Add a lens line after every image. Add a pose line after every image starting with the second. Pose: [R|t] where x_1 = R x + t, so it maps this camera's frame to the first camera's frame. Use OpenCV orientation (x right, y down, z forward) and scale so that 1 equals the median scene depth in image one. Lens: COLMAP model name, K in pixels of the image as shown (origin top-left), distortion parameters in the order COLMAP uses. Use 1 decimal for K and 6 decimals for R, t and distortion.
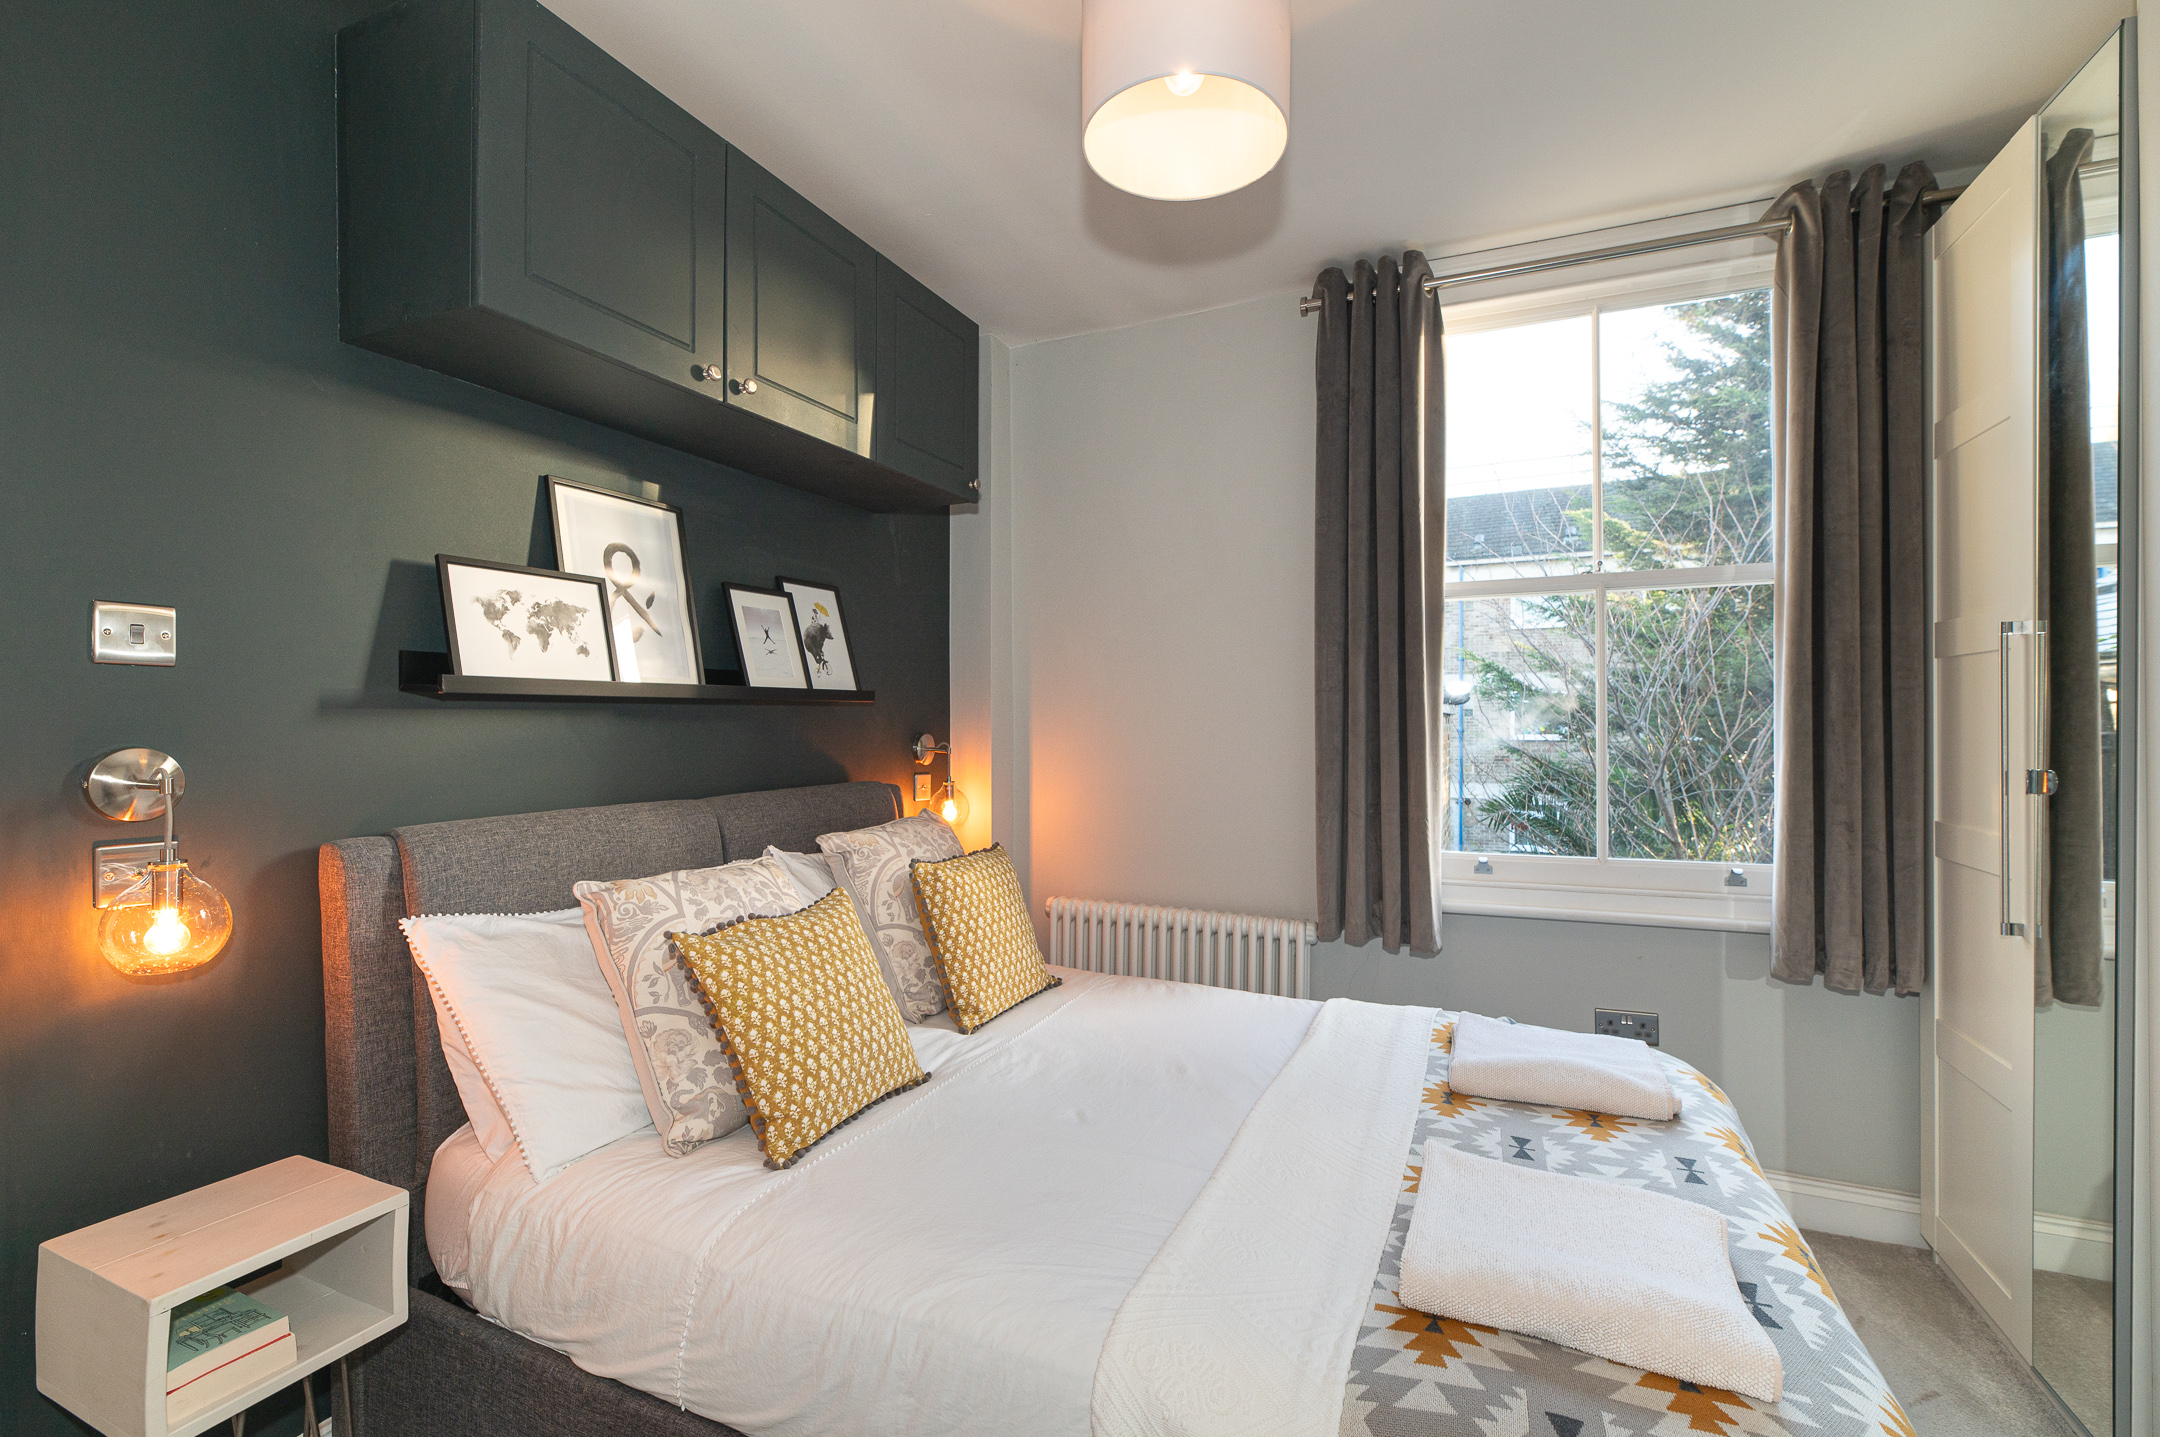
lens RADIAL K [[939.2, 0, 1078.4], [0, 939.2, 727.0], [0, 0, 1]] dist [-0.000444, -0.000741]
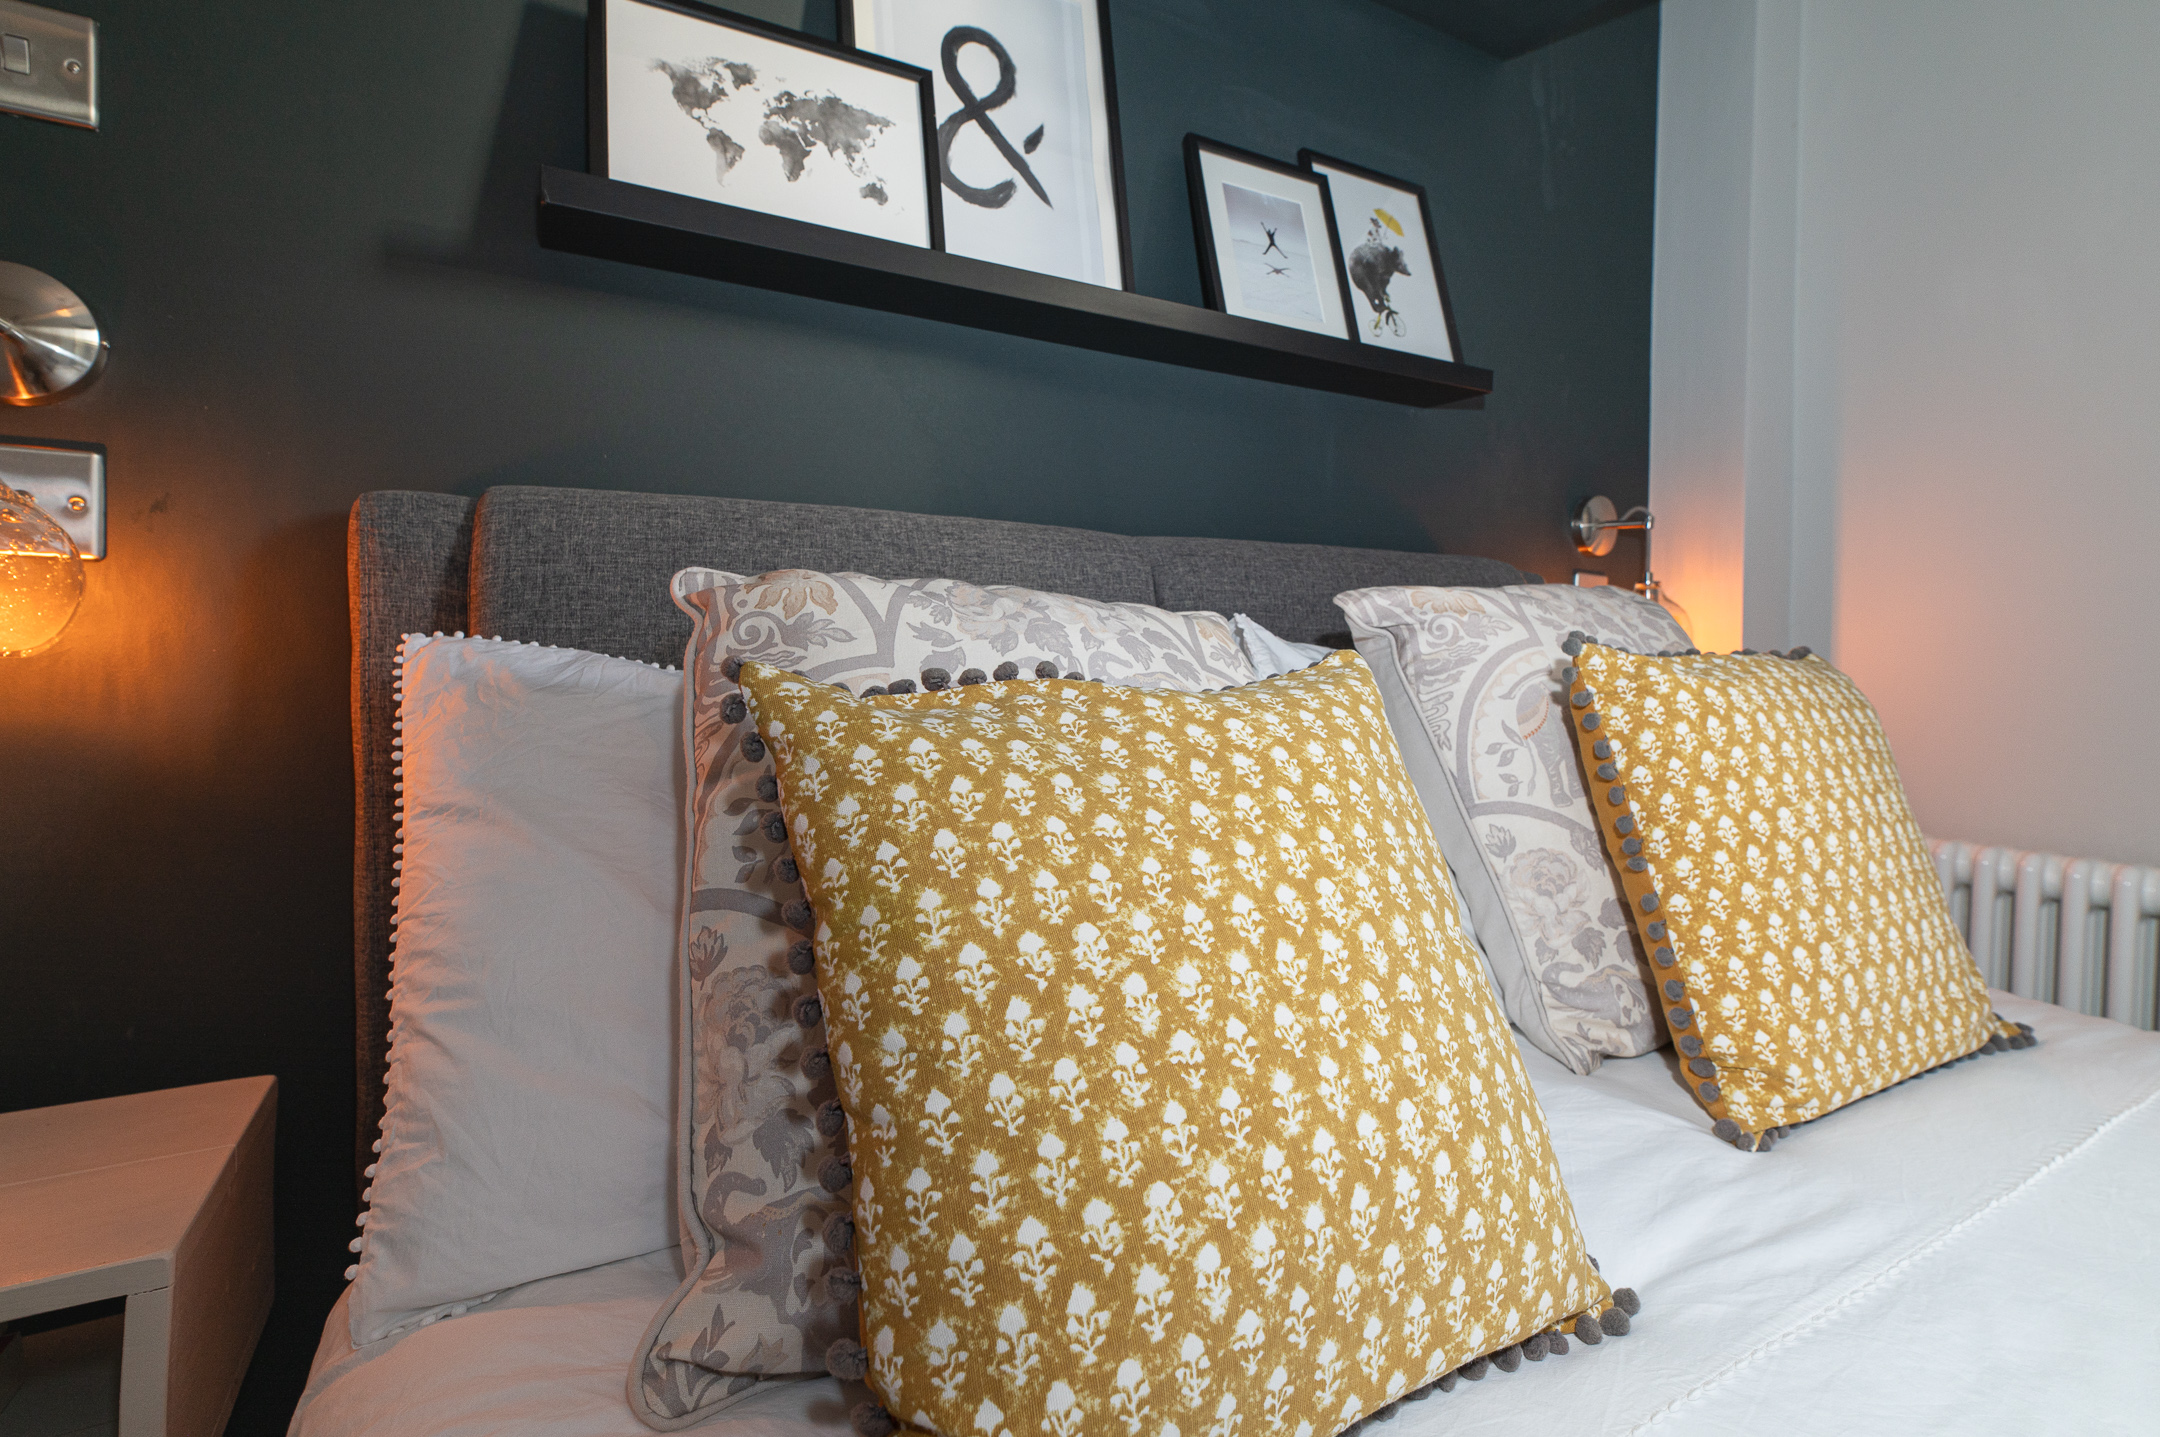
lens RADIAL K [[984.9, 0, 1099.9], [0, 984.9, 684.3], [0, 0, 1]] dist [0.004065, -0.000422]
pose [[0.817011, 0.020532, -0.576257, -0.117033], [-0.011479, 0.999747, 0.019347, 0.176051], [0.576508, -0.009192, 0.817040, 0.643178]]
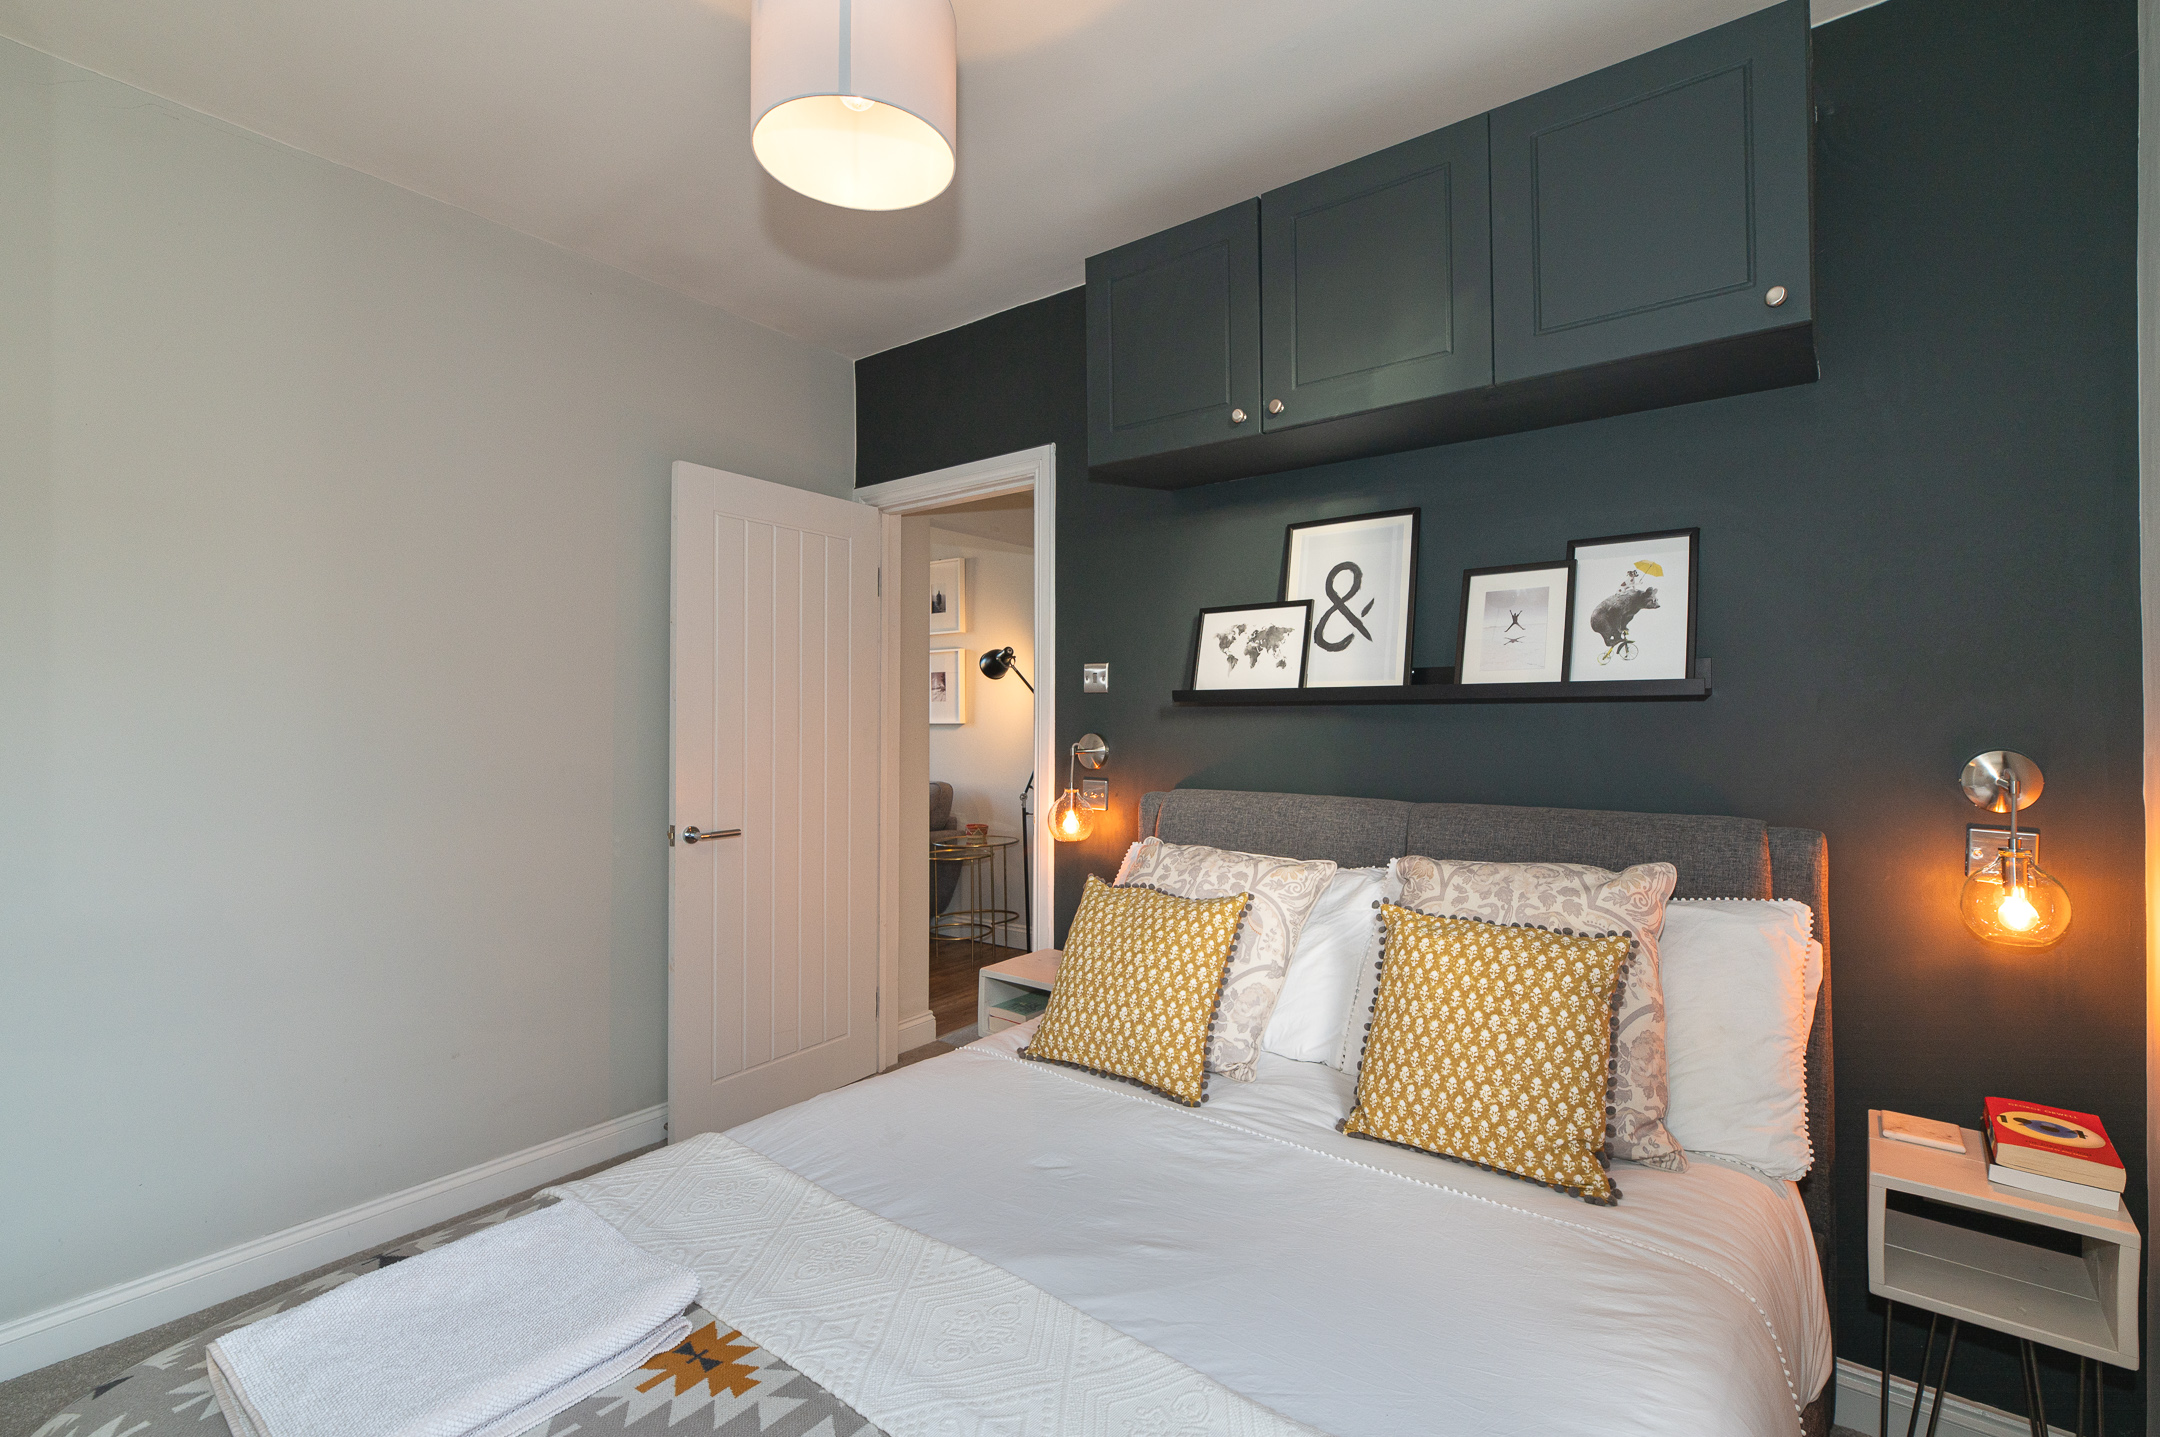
lens RADIAL K [[939.2, 0, 1091.8], [0, 939.2, 728.9], [0, 0, 1]] dist [-0.000444, -0.000741]
pose [[-0.218089, 0.019231, -0.975739, 0.739152], [-0.005820, 0.999762, 0.021005, -0.021310], [0.975911, 0.010260, -0.217926, 1.045045]]
